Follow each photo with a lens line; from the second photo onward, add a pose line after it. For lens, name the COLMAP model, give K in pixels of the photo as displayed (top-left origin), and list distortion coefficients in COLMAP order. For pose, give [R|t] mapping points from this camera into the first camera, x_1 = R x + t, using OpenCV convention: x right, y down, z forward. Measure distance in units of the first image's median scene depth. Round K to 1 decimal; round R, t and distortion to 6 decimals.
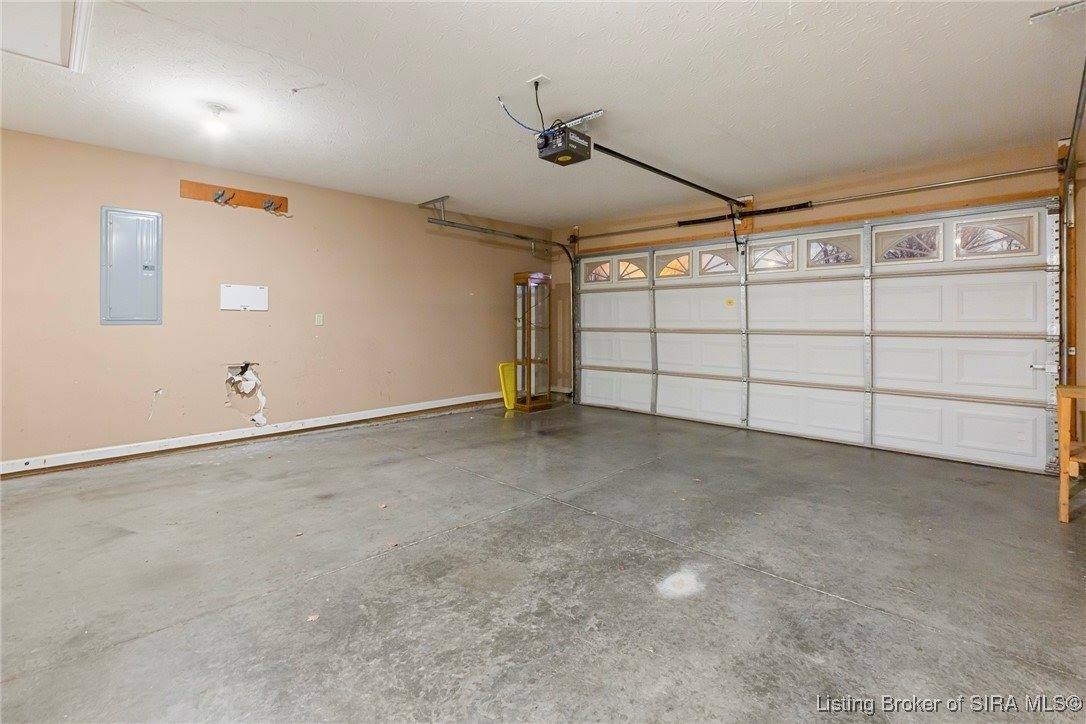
lens RADIAL K [[490.8, 0, 535.6], [0, 490.8, 348.6], [0, 0, 1]] dist [-0.004229, -0.000938]
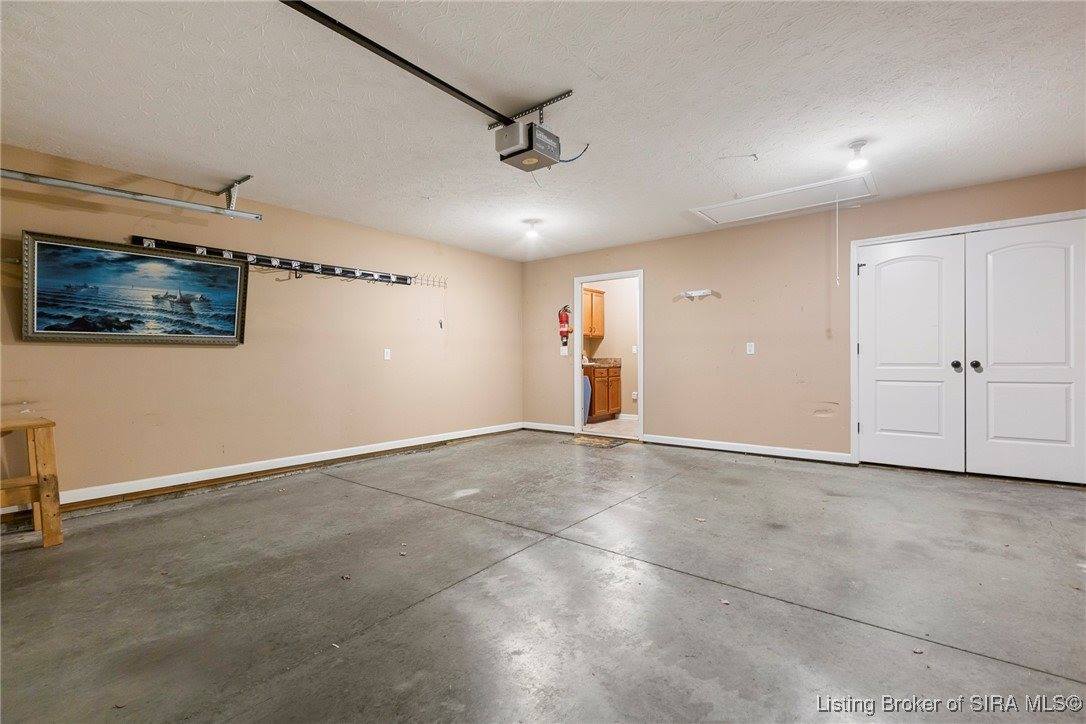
lens RADIAL K [[490.8, 0, 535.6], [0, 490.8, 348.6], [0, 0, 1]] dist [-0.004229, -0.000938]
pose [[-0.993475, 0.006397, -0.113870, 0.206505], [0.003053, 0.999560, 0.029513, -0.105179], [0.114009, 0.028972, -0.993057, 2.471988]]
